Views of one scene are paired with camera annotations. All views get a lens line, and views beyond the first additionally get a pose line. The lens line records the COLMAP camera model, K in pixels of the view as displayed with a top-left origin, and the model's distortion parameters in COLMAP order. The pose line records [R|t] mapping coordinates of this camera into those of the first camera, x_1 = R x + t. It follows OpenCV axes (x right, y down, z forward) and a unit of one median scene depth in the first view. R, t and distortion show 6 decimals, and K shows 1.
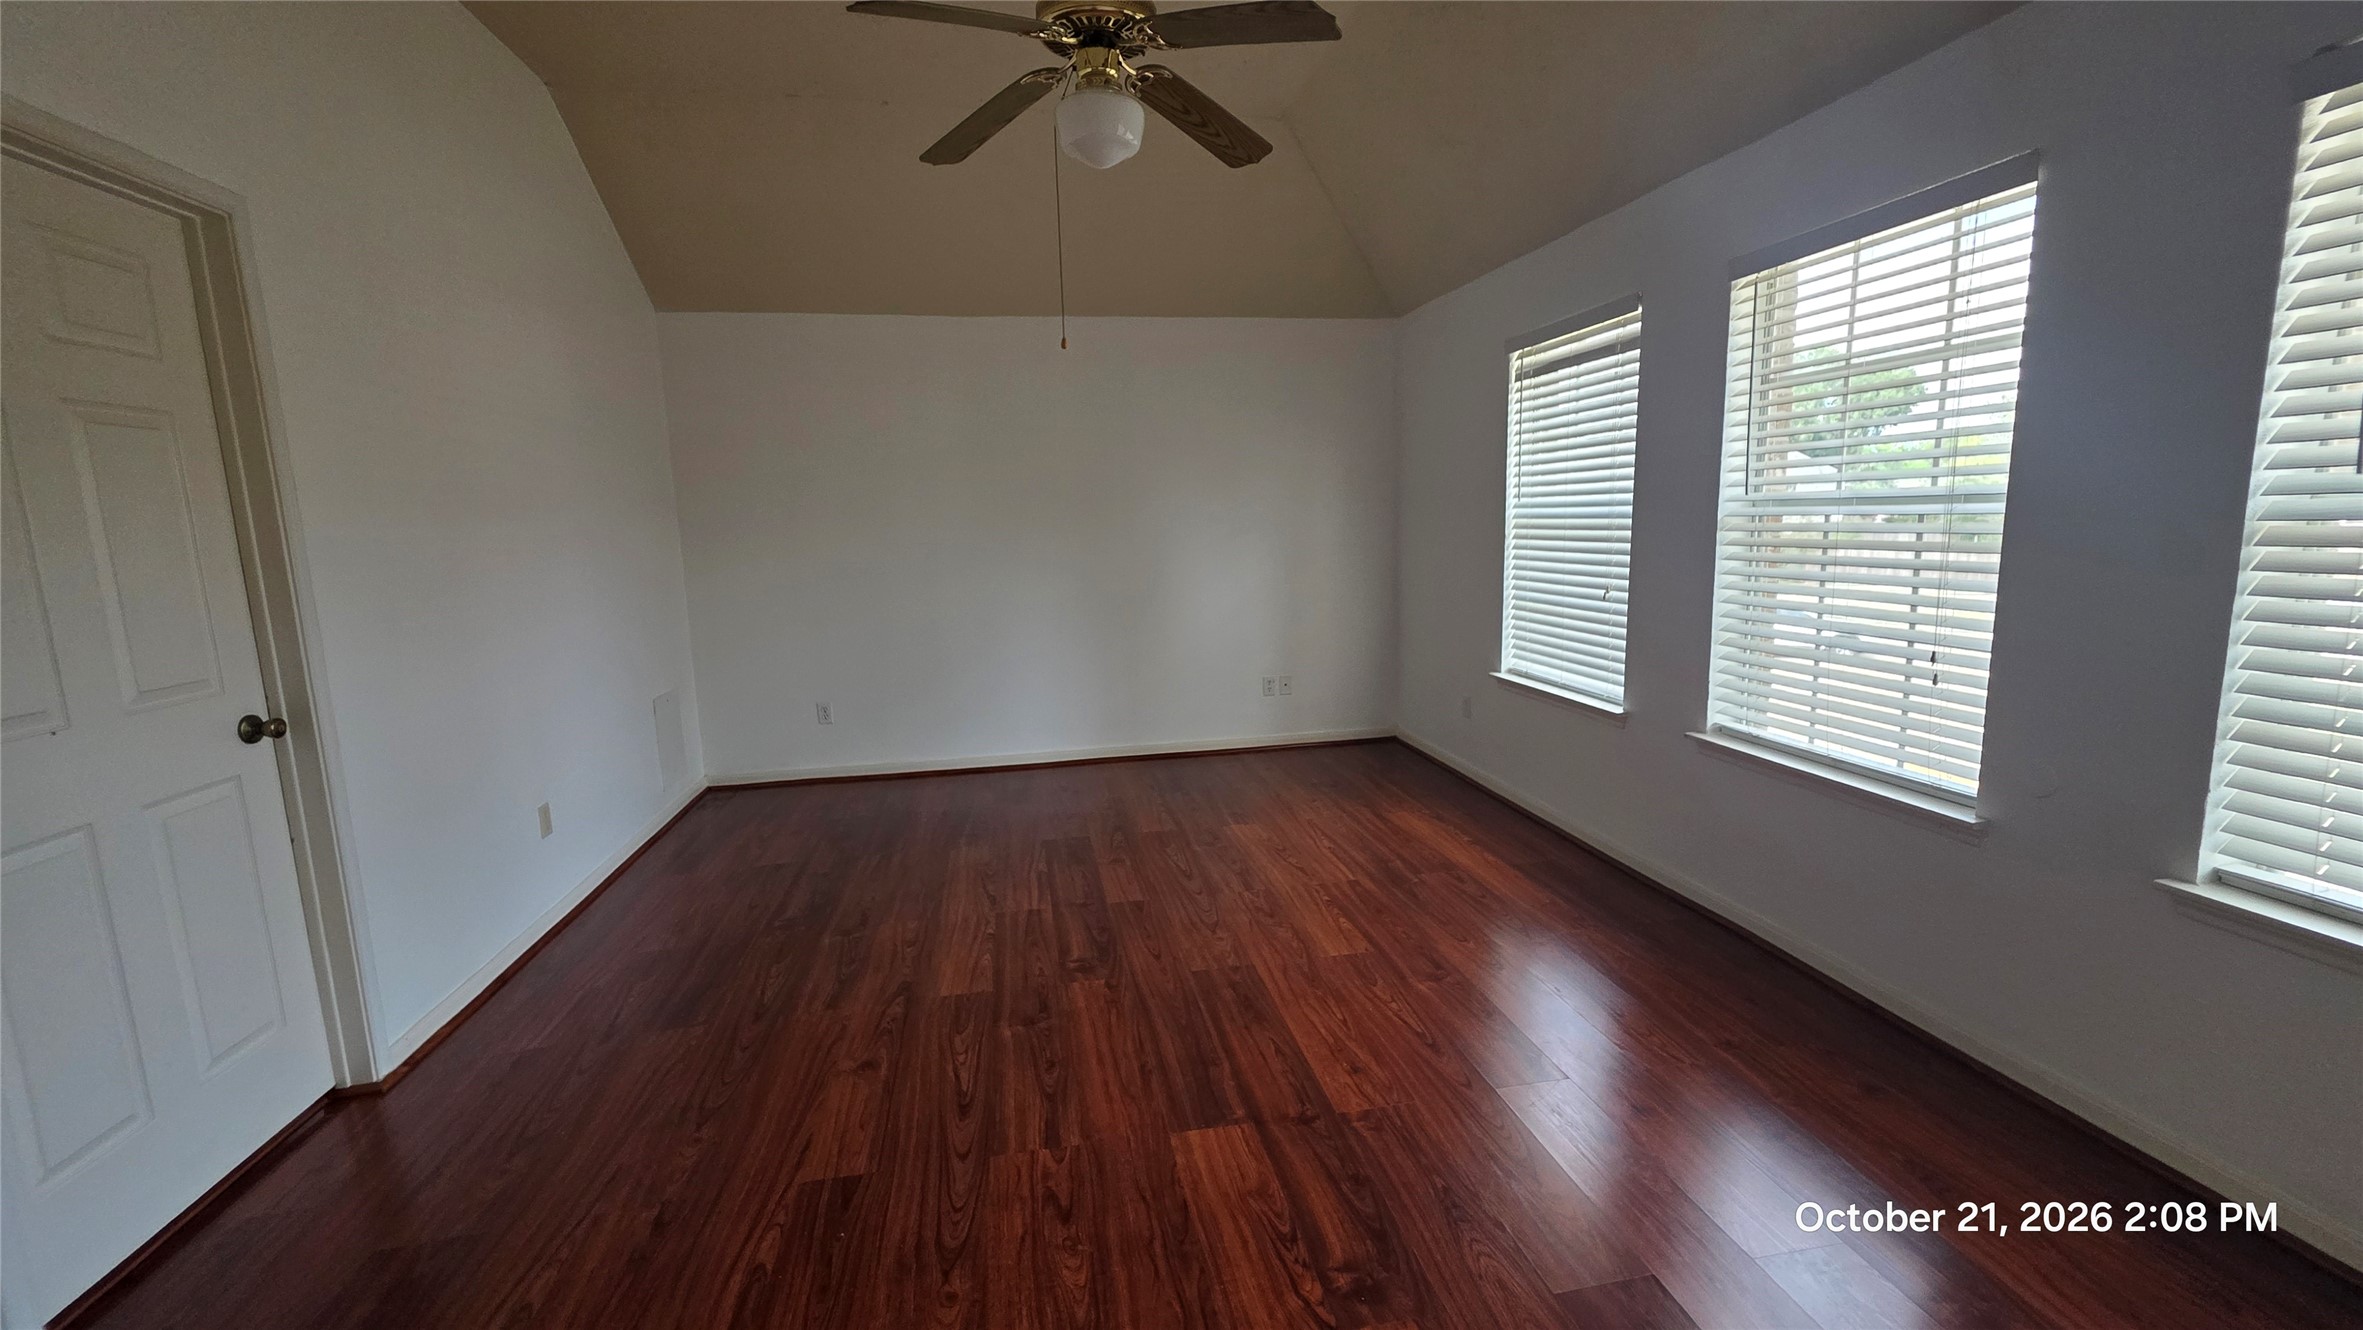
lens RADIAL K [[946.2, 0, 1184.8], [0, 946.2, 657.5], [0, 0, 1]] dist [0.000276, 0.000148]
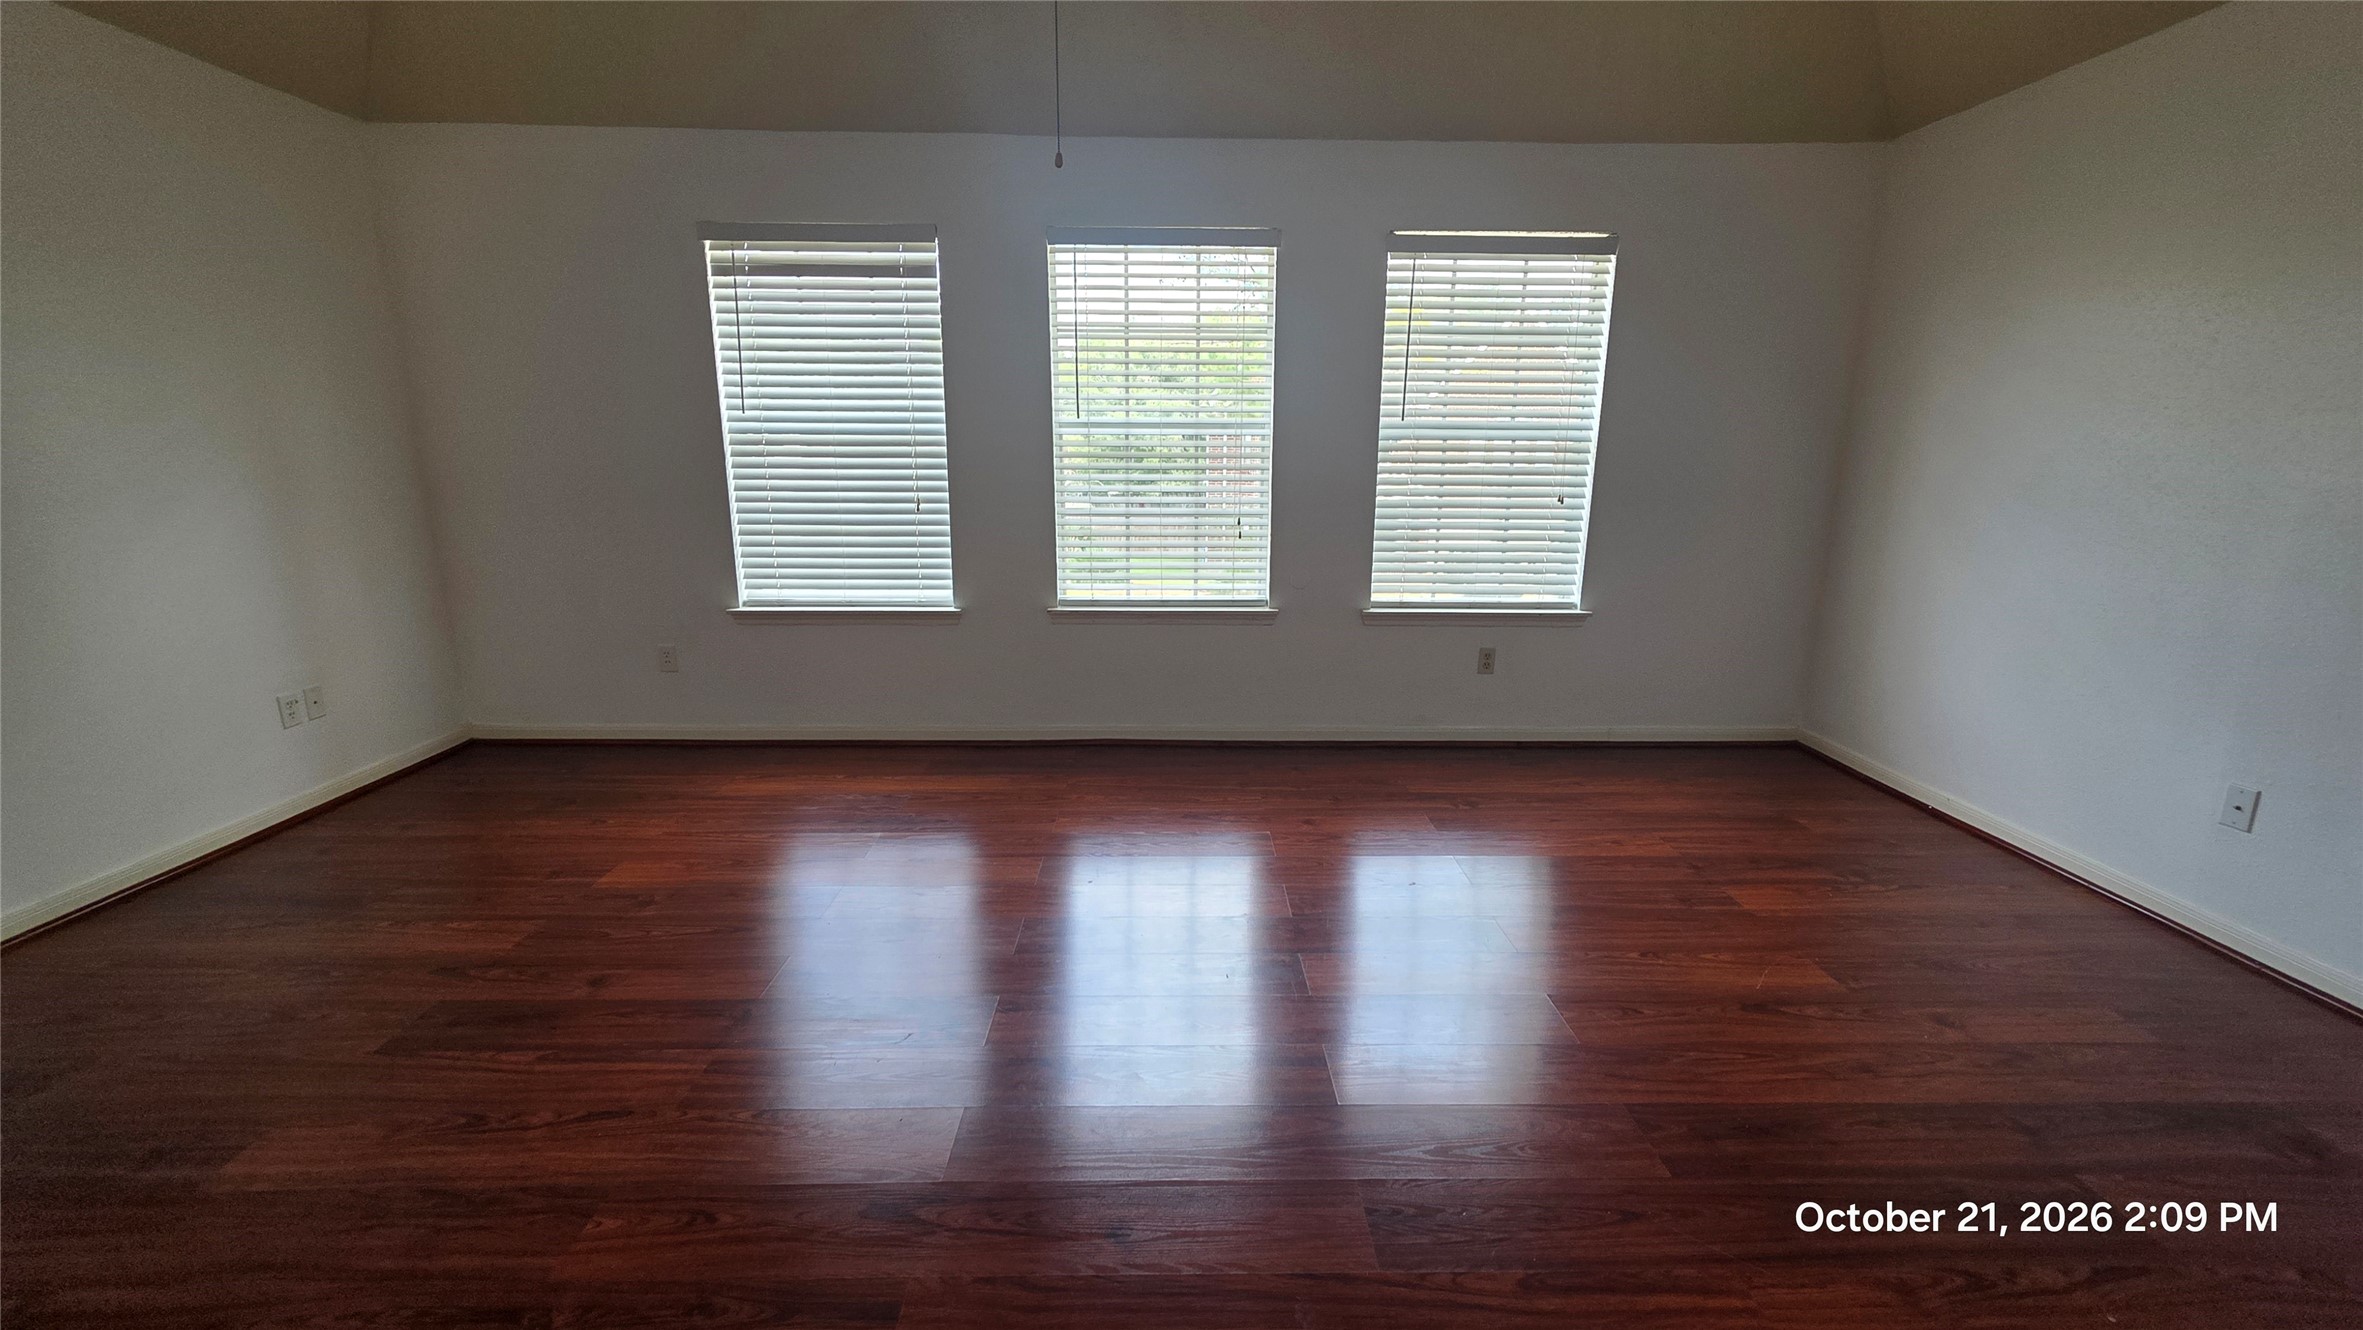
lens RADIAL K [[946.2, 0, 1184.8], [0, 946.2, 657.5], [0, 0, 1]] dist [0.000276, 0.000148]
pose [[0.170233, -0.194245, 0.966069, -0.579526], [0.133760, 0.975860, 0.172644, -0.044751], [-0.976283, 0.099832, 0.192106, 0.514190]]
